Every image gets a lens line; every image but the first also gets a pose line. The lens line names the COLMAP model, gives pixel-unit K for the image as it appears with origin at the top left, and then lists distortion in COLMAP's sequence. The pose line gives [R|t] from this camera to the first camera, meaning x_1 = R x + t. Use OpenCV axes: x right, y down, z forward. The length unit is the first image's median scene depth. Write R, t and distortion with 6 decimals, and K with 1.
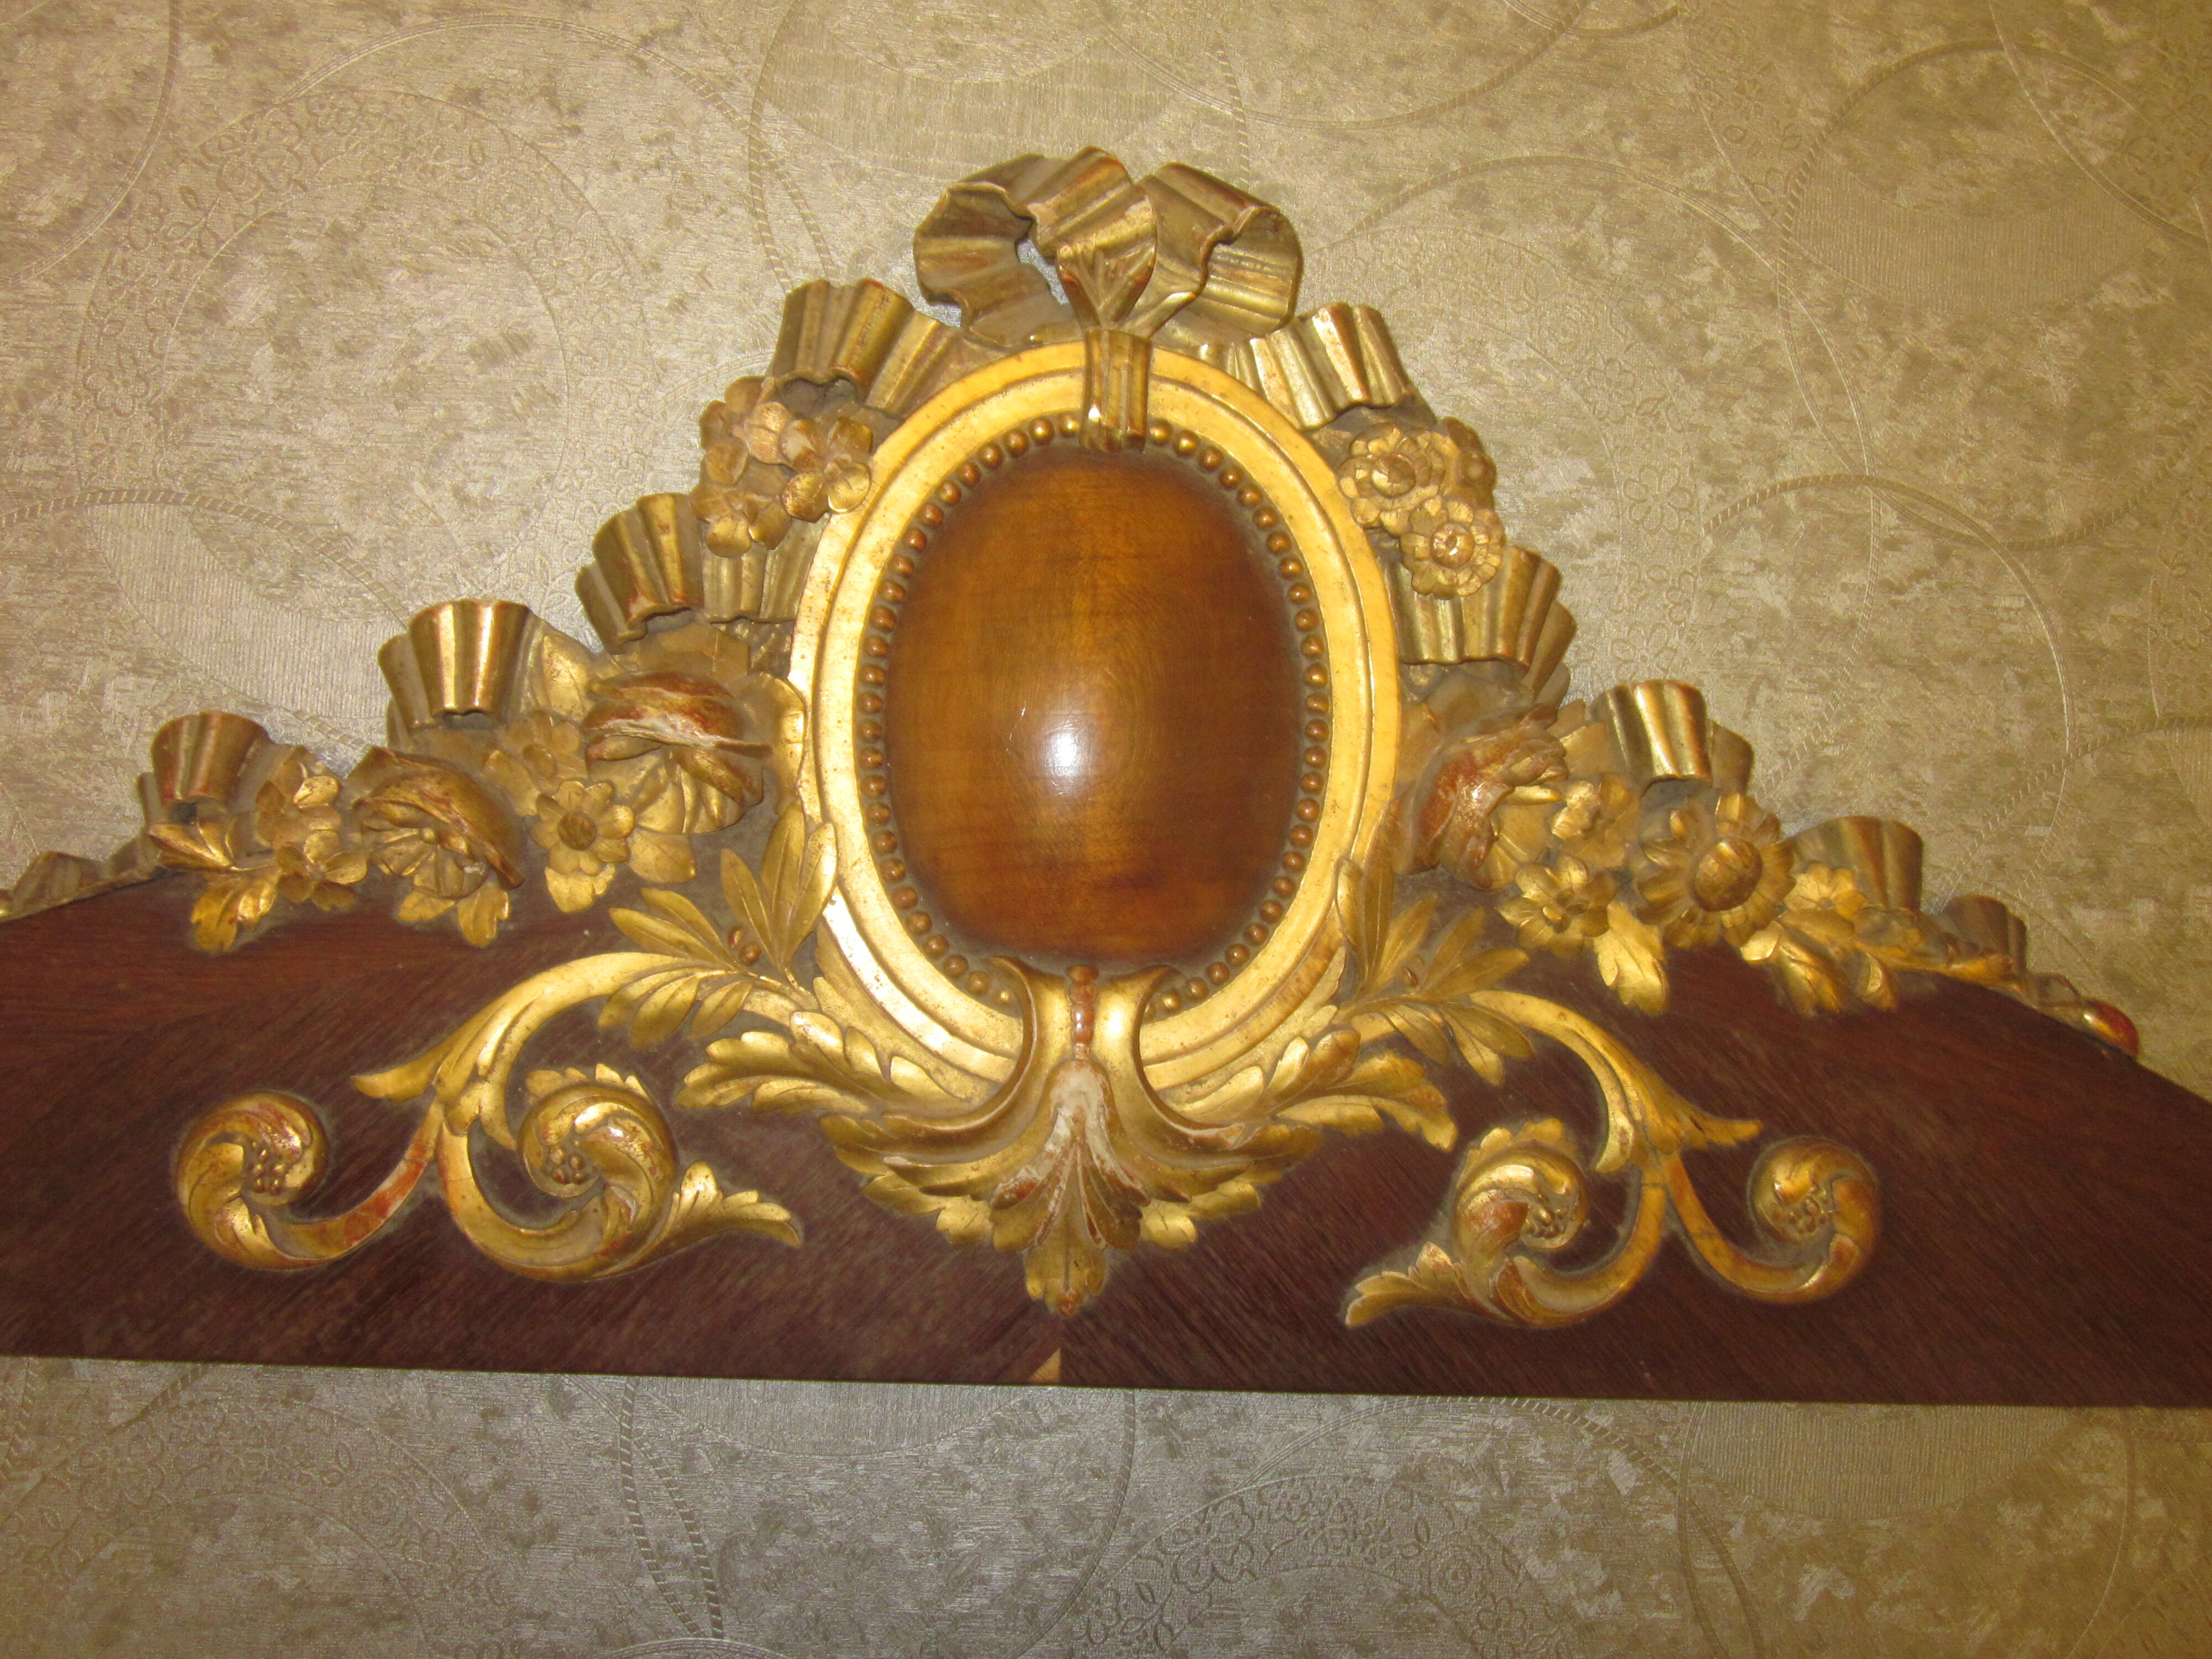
lens RADIAL K [[1802.0, 0, 1106.0], [0, 1802.0, 829.5], [0, 0, 1]] dist [-0.040575, 0.012505]
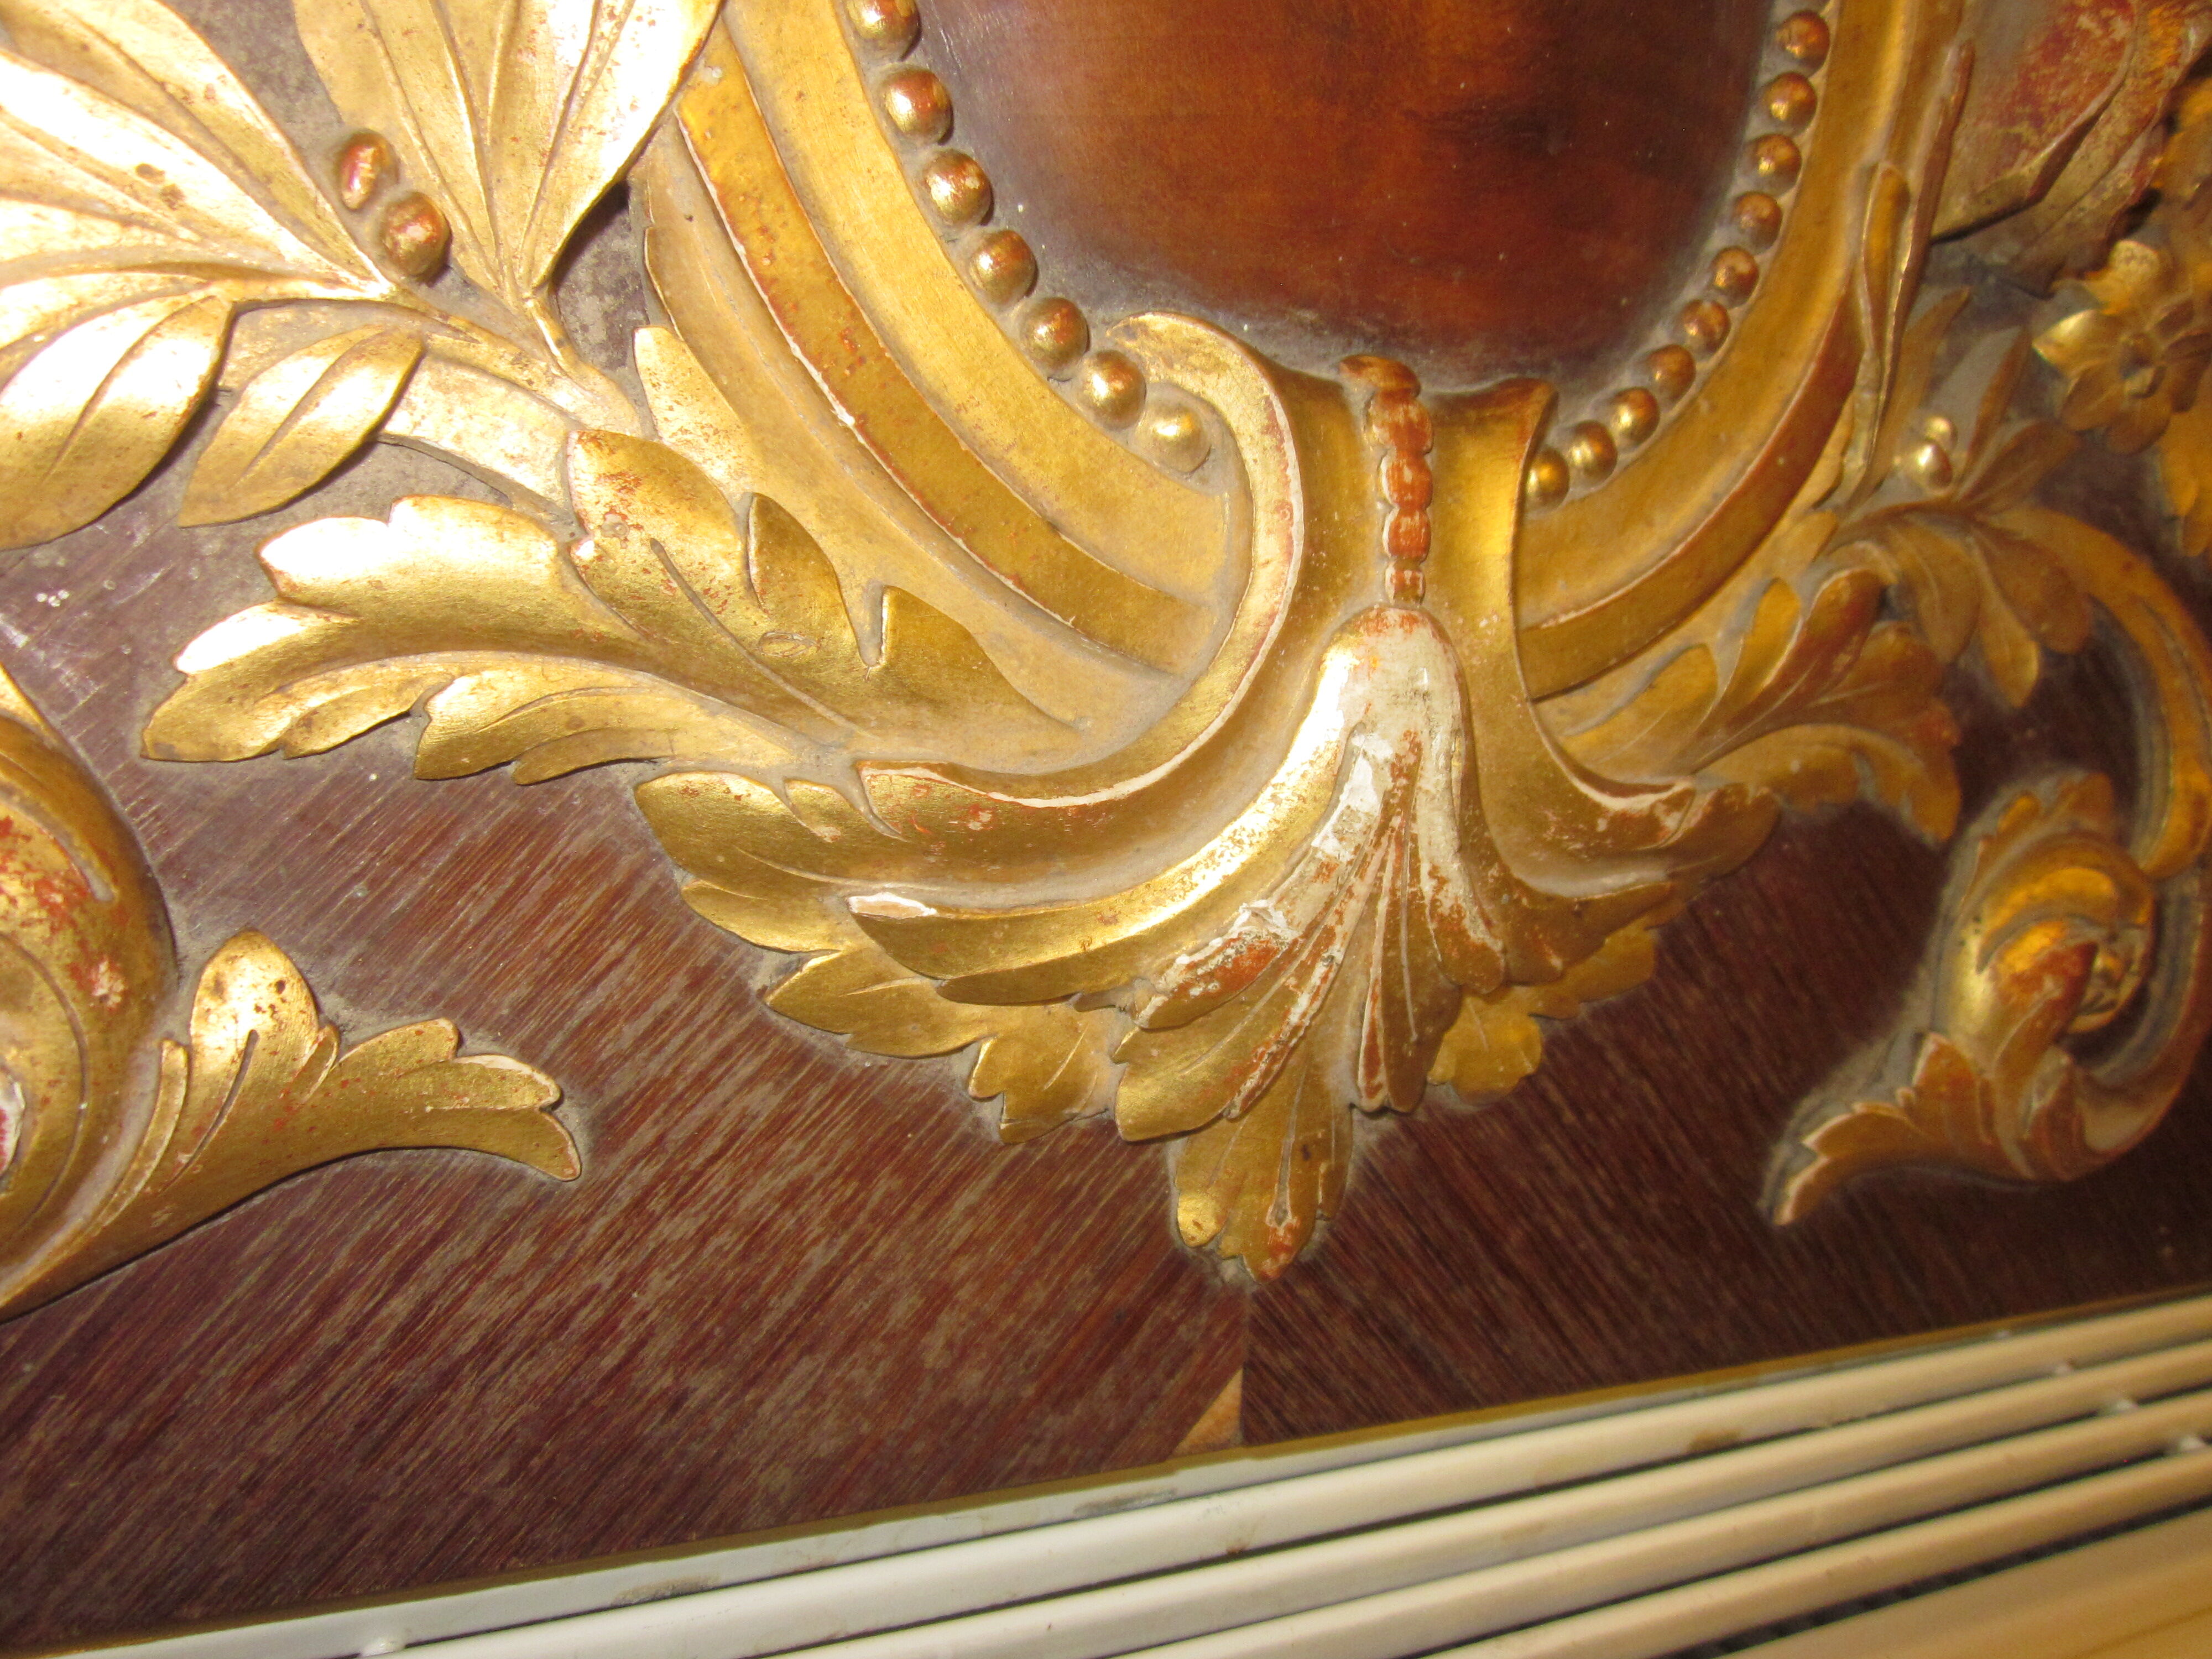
lens RADIAL K [[1802.0, 0, 1106.0], [0, 1802.0, 829.5], [0, 0, 1]] dist [-0.040575, 0.012505]
pose [[0.930291, -0.025725, 0.365919, -0.200352], [-0.014686, 0.994126, 0.107224, 0.132731], [-0.366528, -0.105123, 0.924449, 0.671203]]
